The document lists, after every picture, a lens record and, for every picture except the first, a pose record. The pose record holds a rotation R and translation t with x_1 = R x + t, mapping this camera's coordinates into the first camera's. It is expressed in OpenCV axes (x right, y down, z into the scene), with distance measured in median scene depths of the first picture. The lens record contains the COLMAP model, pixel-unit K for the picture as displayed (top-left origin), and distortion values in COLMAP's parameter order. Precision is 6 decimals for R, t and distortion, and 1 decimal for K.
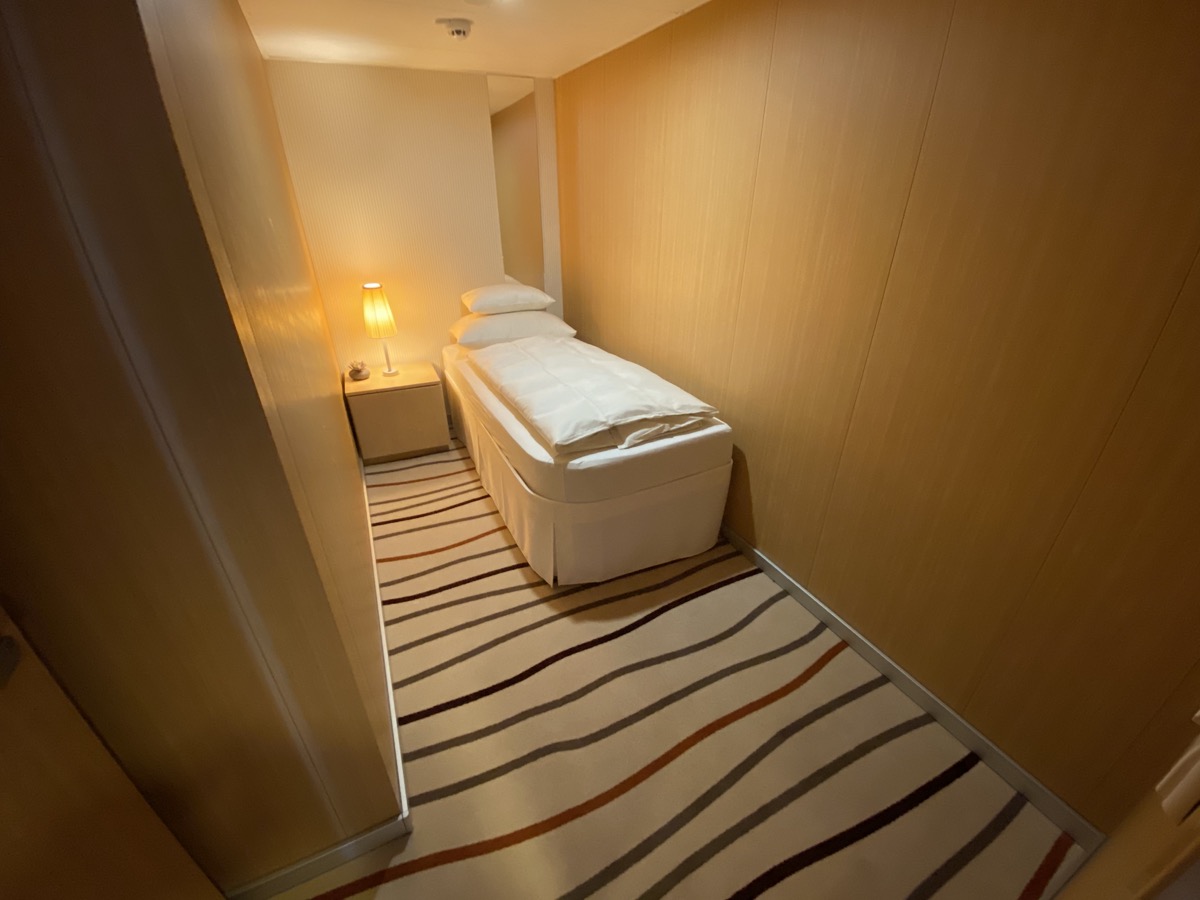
lens RADIAL K [[487.9, 0, 602.9], [0, 487.9, 453.7], [0, 0, 1]] dist [0.025062, -0.025362]
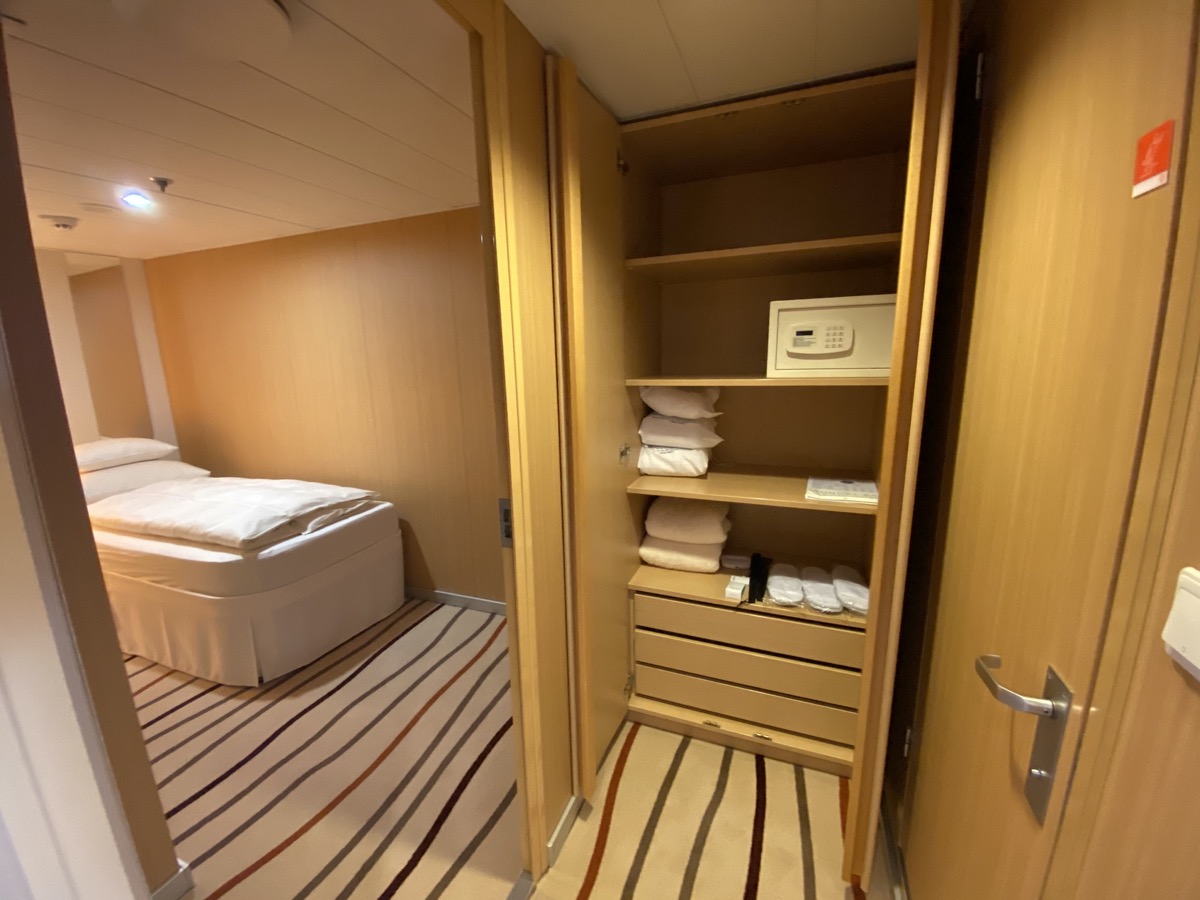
lens RADIAL K [[487.9, 0, 602.9], [0, 487.9, 453.7], [0, 0, 1]] dist [0.025062, -0.025362]
pose [[0.737358, -0.152120, 0.658151, -0.182031], [0.334046, 0.928957, -0.159536, 0.234956], [-0.587125, 0.337488, 0.735789, -0.383989]]
